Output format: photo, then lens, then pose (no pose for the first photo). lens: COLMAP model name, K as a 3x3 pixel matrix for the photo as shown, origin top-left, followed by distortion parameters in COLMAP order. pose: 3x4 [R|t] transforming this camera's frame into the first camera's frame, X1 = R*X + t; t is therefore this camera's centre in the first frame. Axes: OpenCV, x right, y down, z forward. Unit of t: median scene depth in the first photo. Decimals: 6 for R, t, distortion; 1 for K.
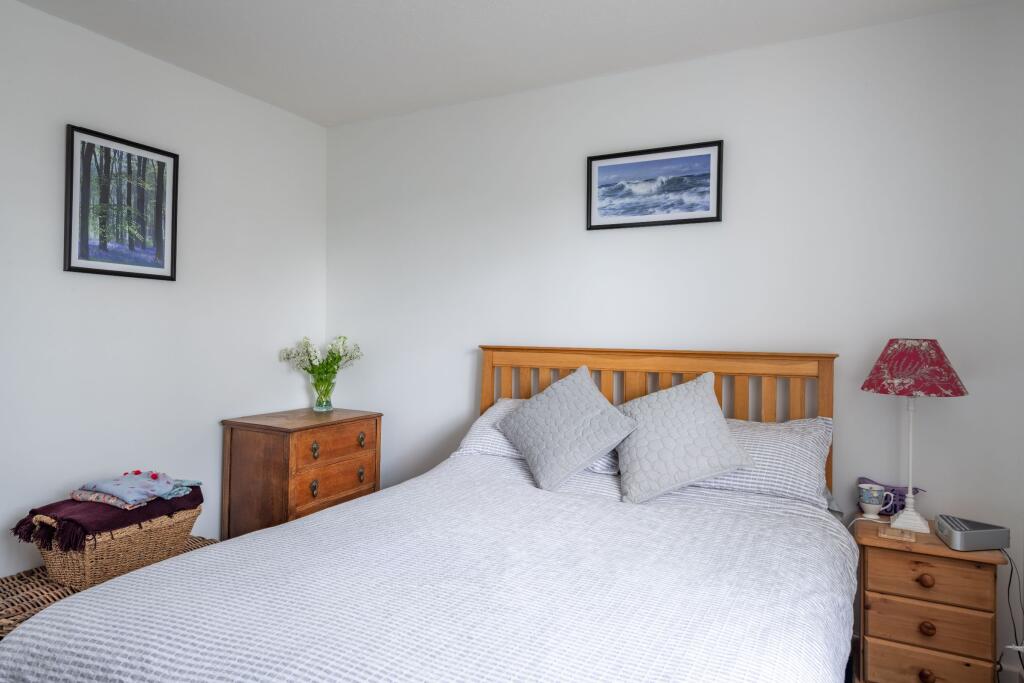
lens RADIAL K [[638.0, 0, 510.1], [0, 638.0, 340.7], [0, 0, 1]] dist [0.011736, 0.000838]
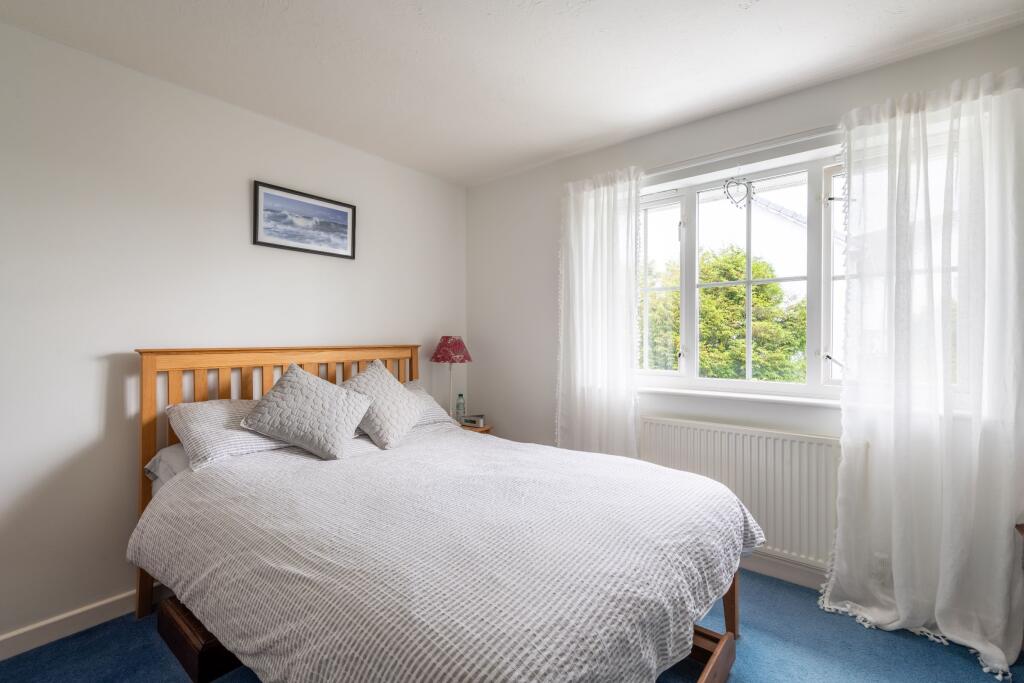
lens RADIAL K [[461.9, 0, 508.3], [0, 461.9, 339.0], [0, 0, 1]] dist [0.008266, -0.000286]
pose [[0.192068, -0.016227, 0.981247, -0.646845], [0.015067, 0.999794, 0.013584, -0.008853], [-0.981266, 0.012175, 0.192273, 0.421413]]
